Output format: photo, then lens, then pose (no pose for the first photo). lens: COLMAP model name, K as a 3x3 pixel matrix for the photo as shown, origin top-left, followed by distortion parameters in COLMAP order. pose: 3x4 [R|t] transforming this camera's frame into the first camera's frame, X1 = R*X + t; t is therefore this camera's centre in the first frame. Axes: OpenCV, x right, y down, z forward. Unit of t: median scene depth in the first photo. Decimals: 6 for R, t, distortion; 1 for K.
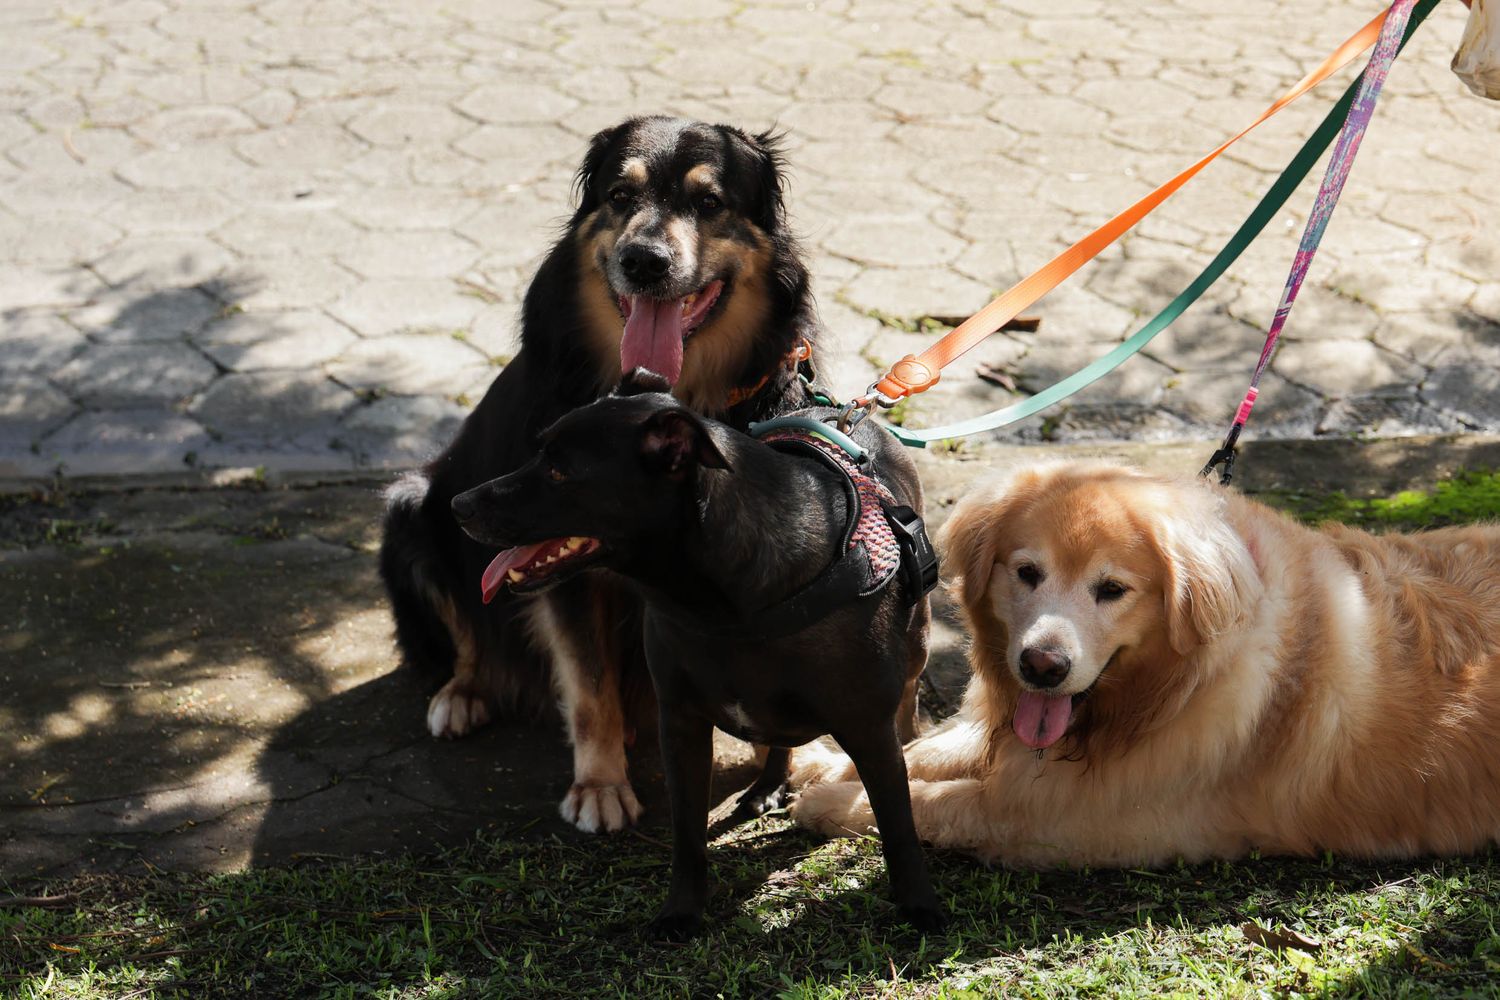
lens RADIAL K [[2595.1, 0, 750.0], [0, 2595.1, 500.0], [0, 0, 1]] dist [-0.054887, -0.139633]
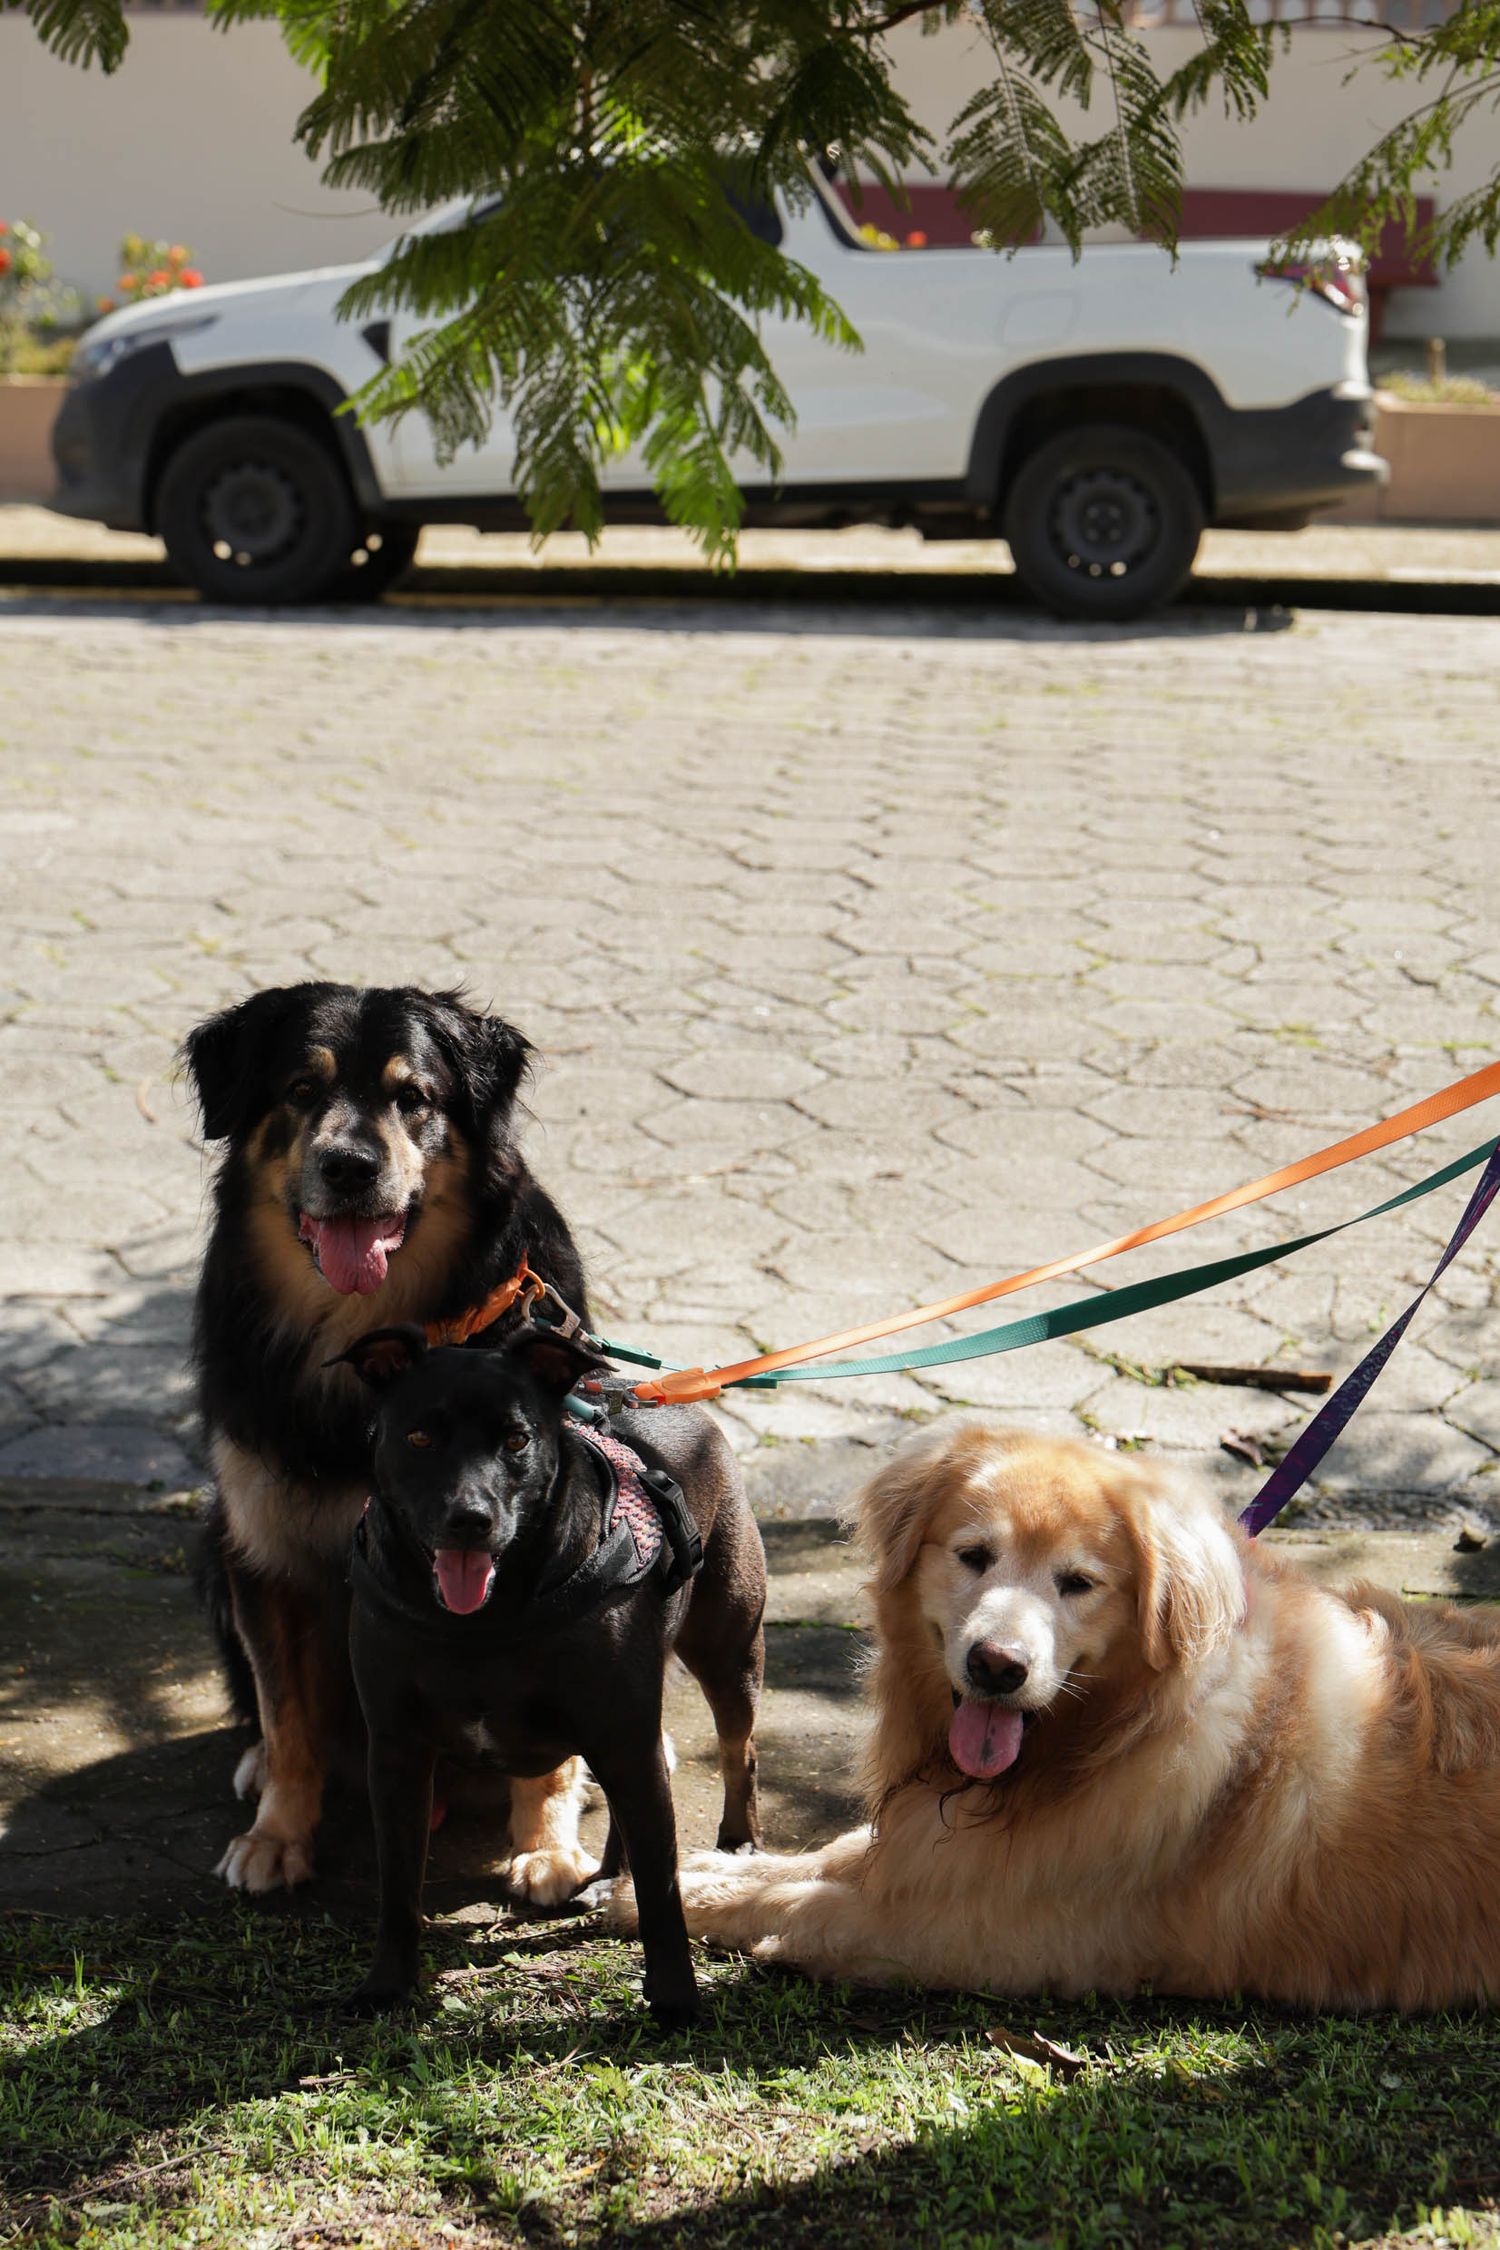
lens RADIAL K [[3892.7, 0, 750.0], [0, 3892.7, 1125.0], [0, 0, 1]] dist [-0.054887, -0.139633]
pose [[0.984455, 0.041560, -0.170649, 0.104138], [-0.067205, 0.986794, -0.147378, 0.024679], [0.162270, 0.156555, 0.974248, -0.073981]]
